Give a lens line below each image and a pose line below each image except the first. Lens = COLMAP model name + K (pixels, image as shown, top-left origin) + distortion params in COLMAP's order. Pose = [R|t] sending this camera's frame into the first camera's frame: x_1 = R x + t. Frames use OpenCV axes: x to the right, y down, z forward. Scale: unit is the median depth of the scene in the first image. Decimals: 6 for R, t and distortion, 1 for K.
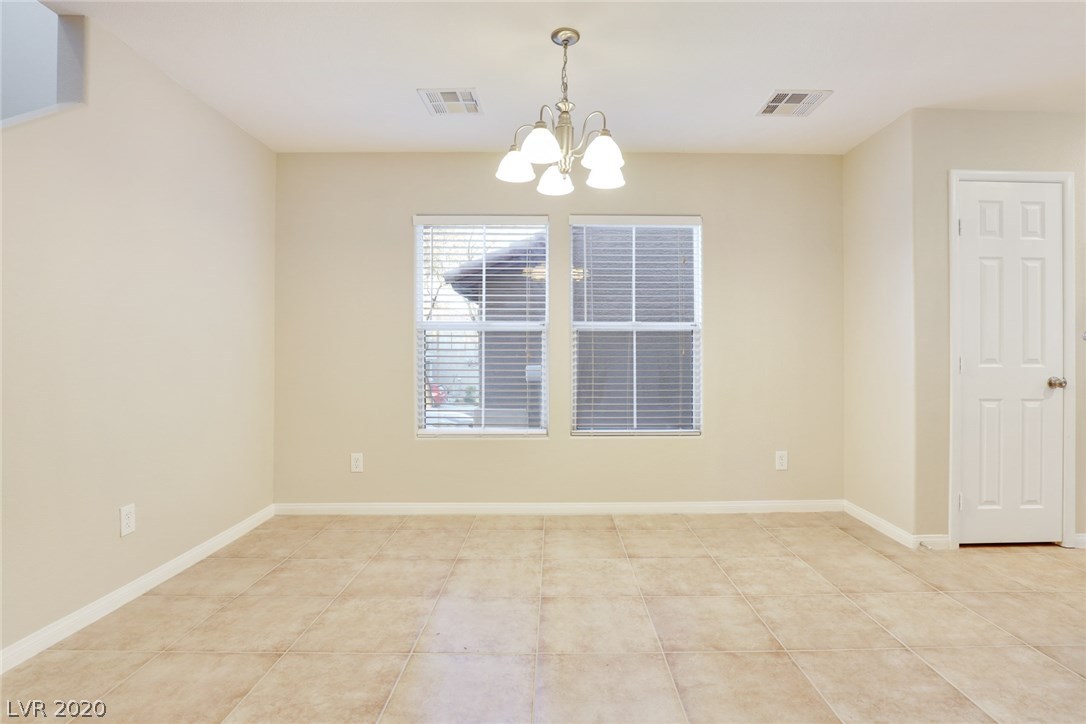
lens RADIAL K [[536.3, 0, 542.6], [0, 536.3, 350.4], [0, 0, 1]] dist [-0.026344, 0.000948]
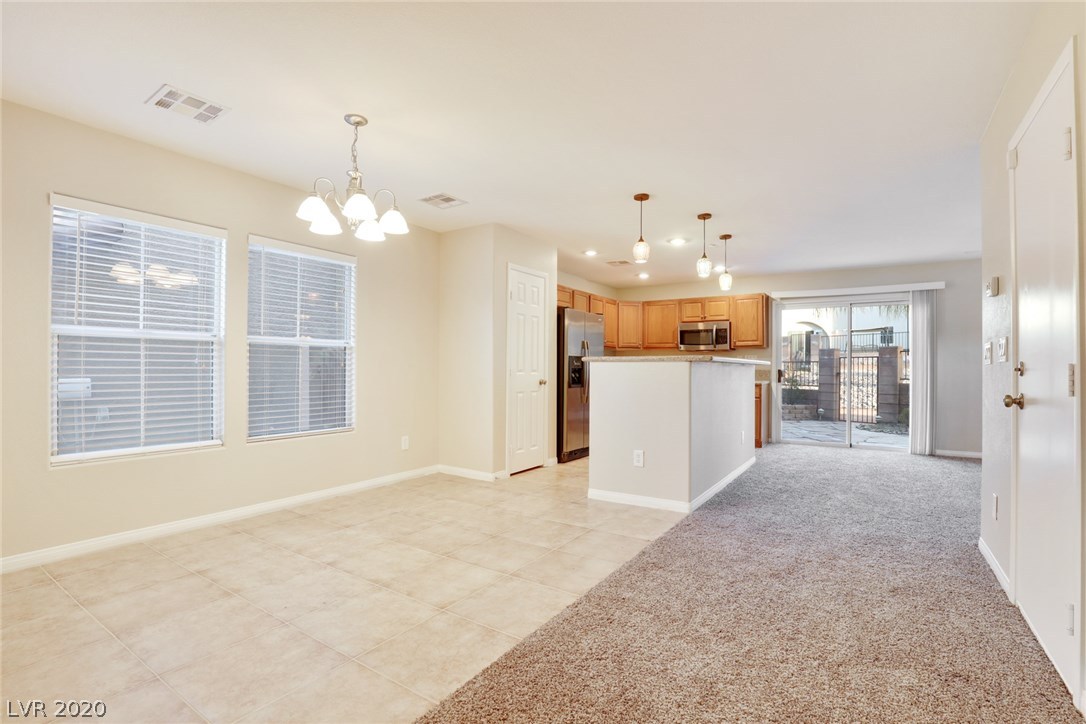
lens RADIAL K [[512.7, 0, 550.3], [0, 512.7, 358.6], [0, 0, 1]] dist [-0.036609, 0.005350]
pose [[0.547508, 0.017561, 0.836616, -0.564966], [-0.011162, 0.999844, -0.013683, 0.000549], [-0.836726, -0.001847, 0.547619, -0.055489]]
